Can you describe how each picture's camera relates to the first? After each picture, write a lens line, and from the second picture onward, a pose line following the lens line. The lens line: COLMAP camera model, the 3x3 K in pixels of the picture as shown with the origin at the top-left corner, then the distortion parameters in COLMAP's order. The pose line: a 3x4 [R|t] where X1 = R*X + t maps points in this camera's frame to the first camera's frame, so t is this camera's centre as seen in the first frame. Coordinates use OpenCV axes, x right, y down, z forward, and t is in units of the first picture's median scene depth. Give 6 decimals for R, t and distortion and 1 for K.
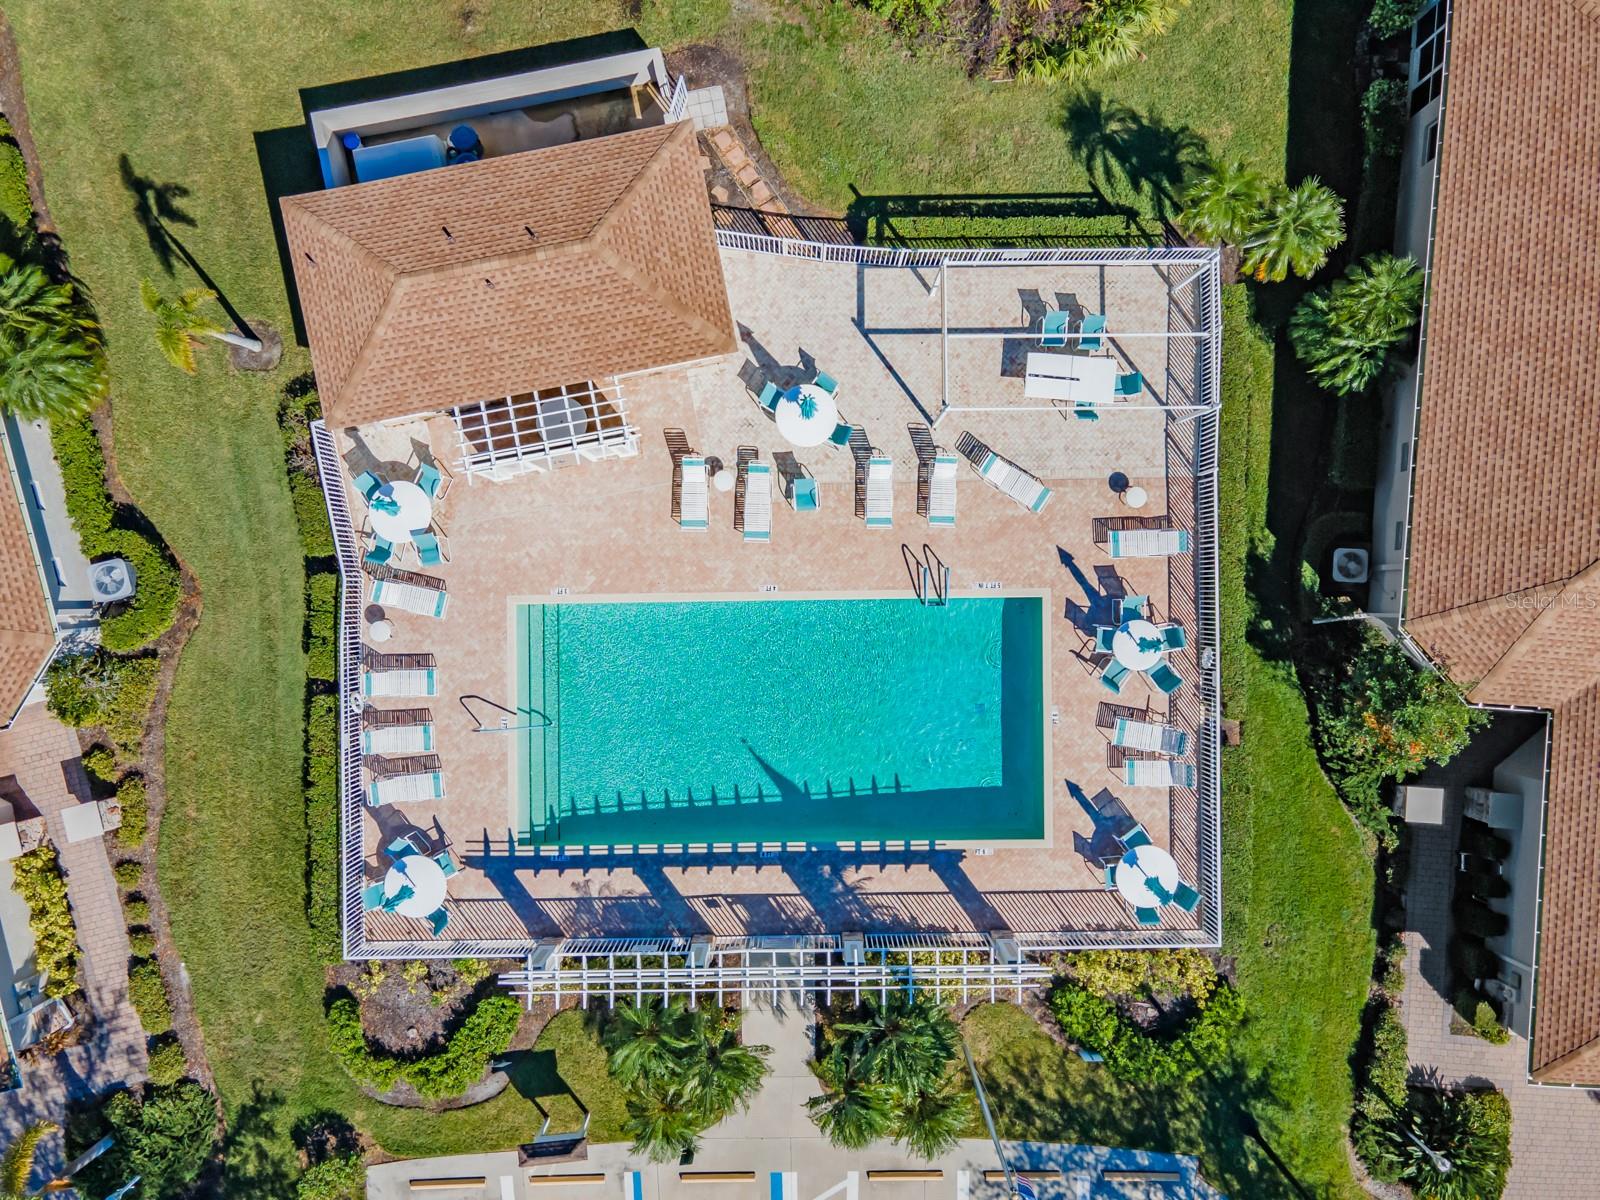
lens RADIAL K [[1177.0, 0, 803.0], [0, 1177.0, 593.5], [0, 0, 1]] dist [0.006310, 0.070845]
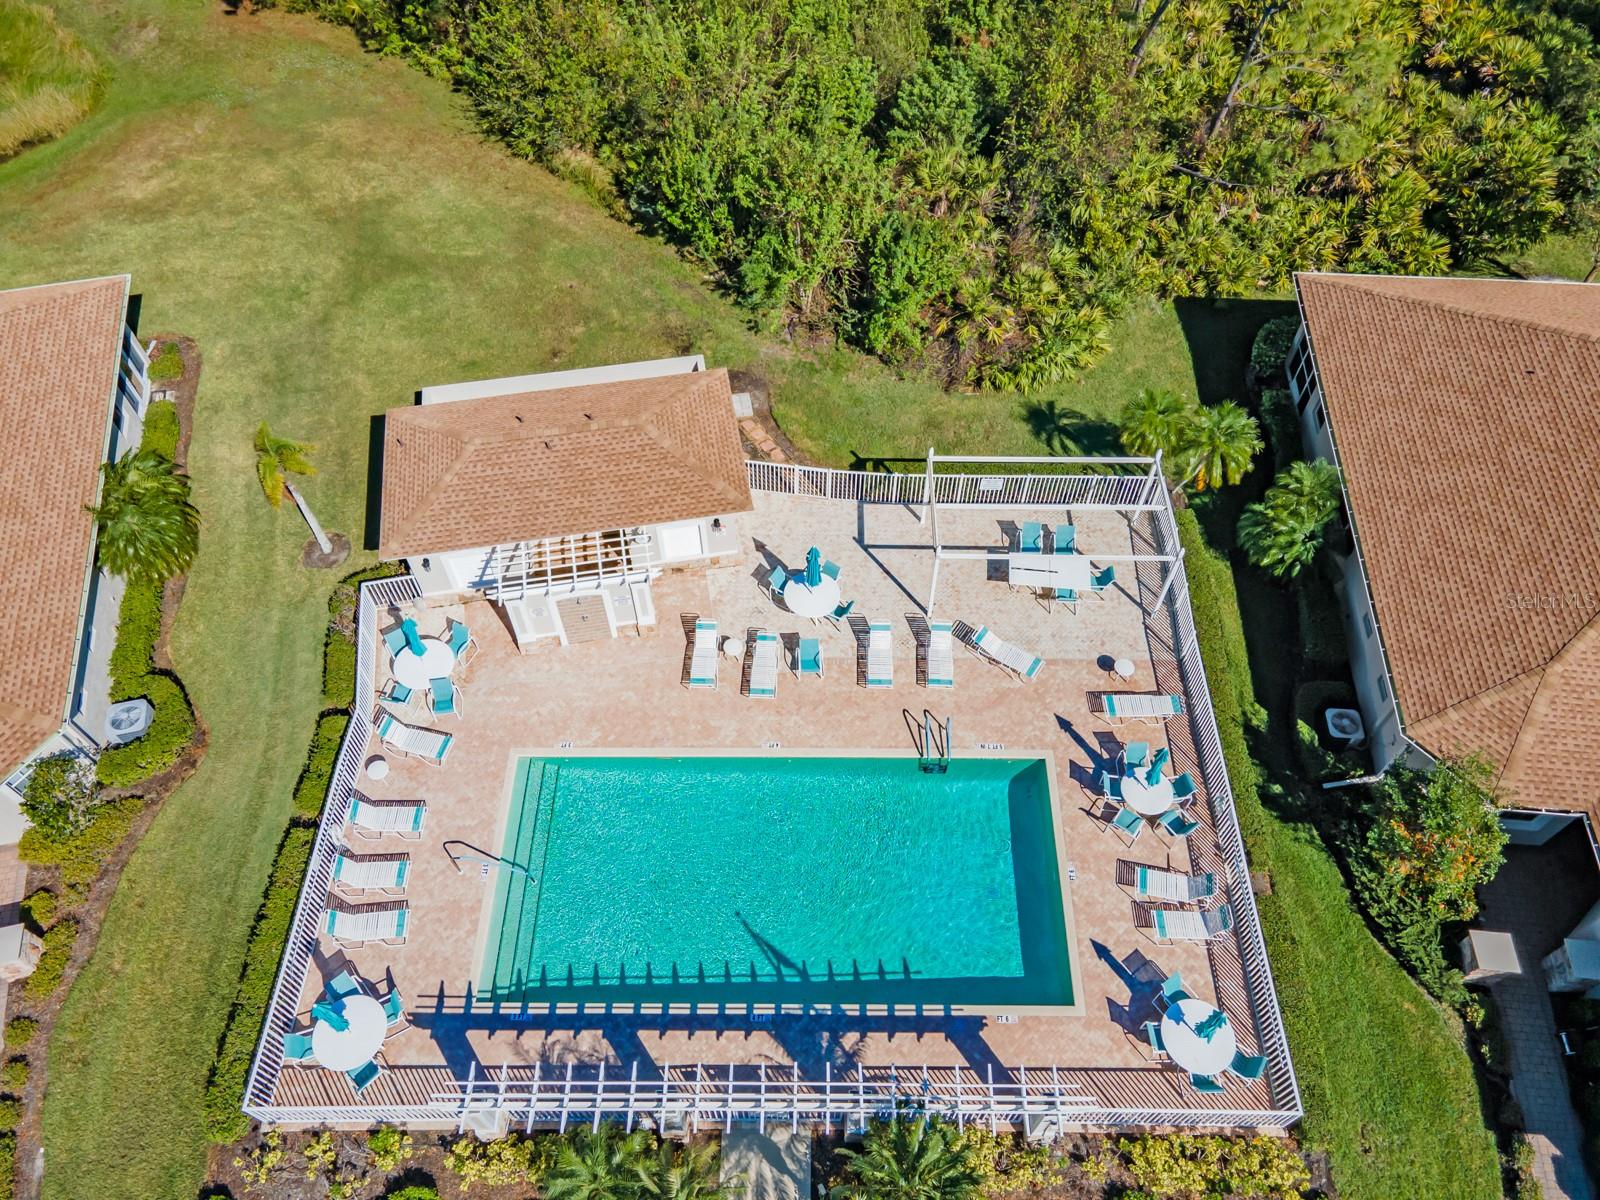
lens RADIAL K [[1177.0, 0, 803.0], [0, 1177.0, 593.5], [0, 0, 1]] dist [0.006310, 0.070845]
pose [[0.999778, 0.017729, -0.011390, 0.006877], [-0.021045, 0.812590, -0.582456, 0.475488], [-0.001071, 0.582566, 0.812783, 0.106433]]
